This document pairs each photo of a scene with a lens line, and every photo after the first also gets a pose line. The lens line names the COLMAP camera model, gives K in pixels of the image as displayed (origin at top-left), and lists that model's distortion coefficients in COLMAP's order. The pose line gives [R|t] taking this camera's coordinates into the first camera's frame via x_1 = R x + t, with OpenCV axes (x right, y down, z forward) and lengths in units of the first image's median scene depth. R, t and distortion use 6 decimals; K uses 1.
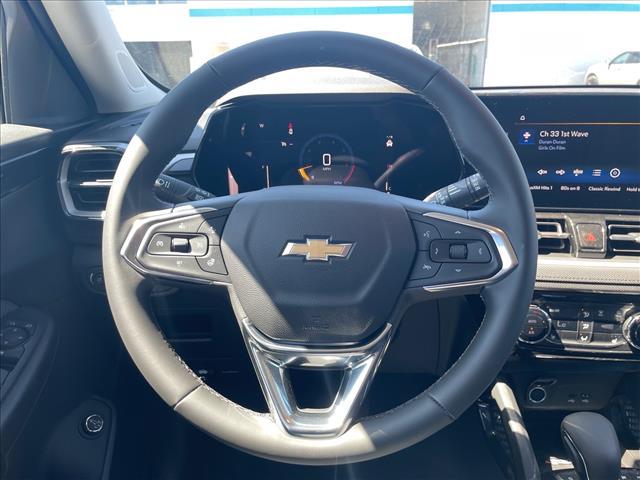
lens RADIAL K [[479.8, 0, 327.6], [0, 479.8, 239.6], [0, 0, 1]] dist [0.092383, -0.119450]
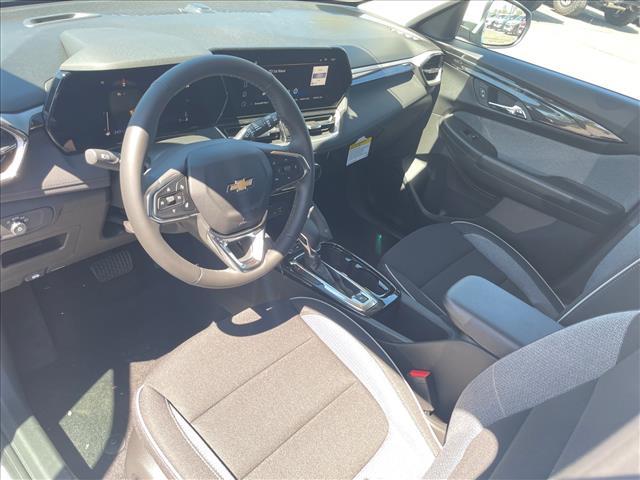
lens RADIAL K [[479.8, 0, 327.6], [0, 479.8, 239.6], [0, 0, 1]] dist [0.092383, -0.119450]
pose [[0.645935, -0.329243, 0.688743, -1.154493], [0.041345, 0.915978, 0.399093, -0.515726], [-0.762272, -0.229312, 0.605274, -0.481236]]
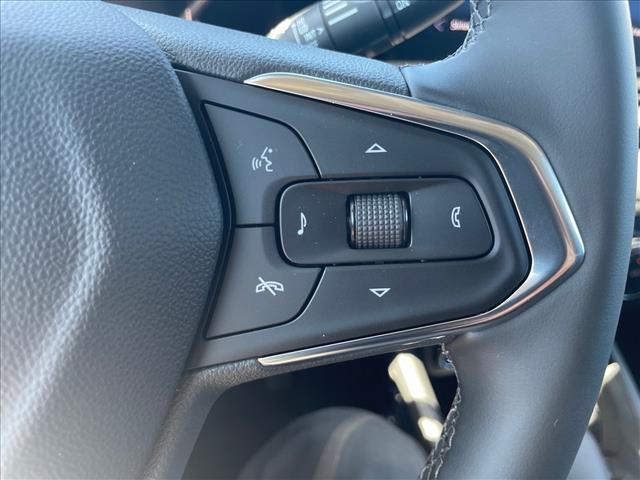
lens RADIAL K [[479.8, 0, 327.6], [0, 479.8, 239.6], [0, 0, 1]] dist [0.092383, -0.119450]
pose [[0.960509, -0.095631, 0.261300, 0.167095], [0.026090, 0.965900, 0.257599, -0.035821], [-0.277024, -0.240609, 0.930250, 0.736016]]
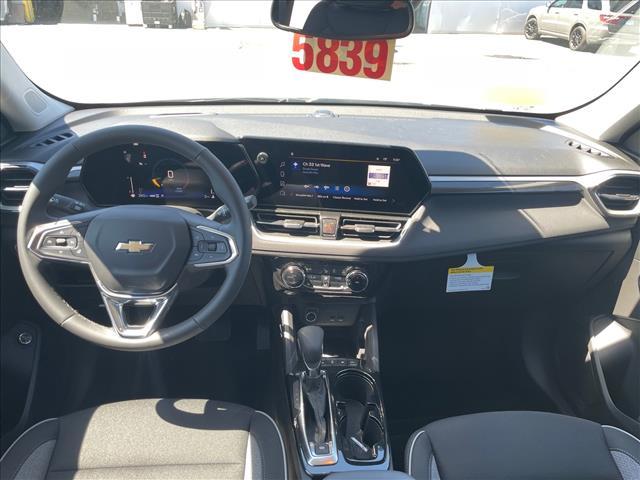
lens RADIAL K [[479.8, 0, 327.6], [0, 479.8, 239.6], [0, 0, 1]] dist [0.092383, -0.119450]
pose [[0.994305, 0.008162, 0.106257, 0.517936], [-0.022663, 0.990451, 0.135987, -0.277734], [-0.104132, -0.137620, 0.984996, -0.963549]]
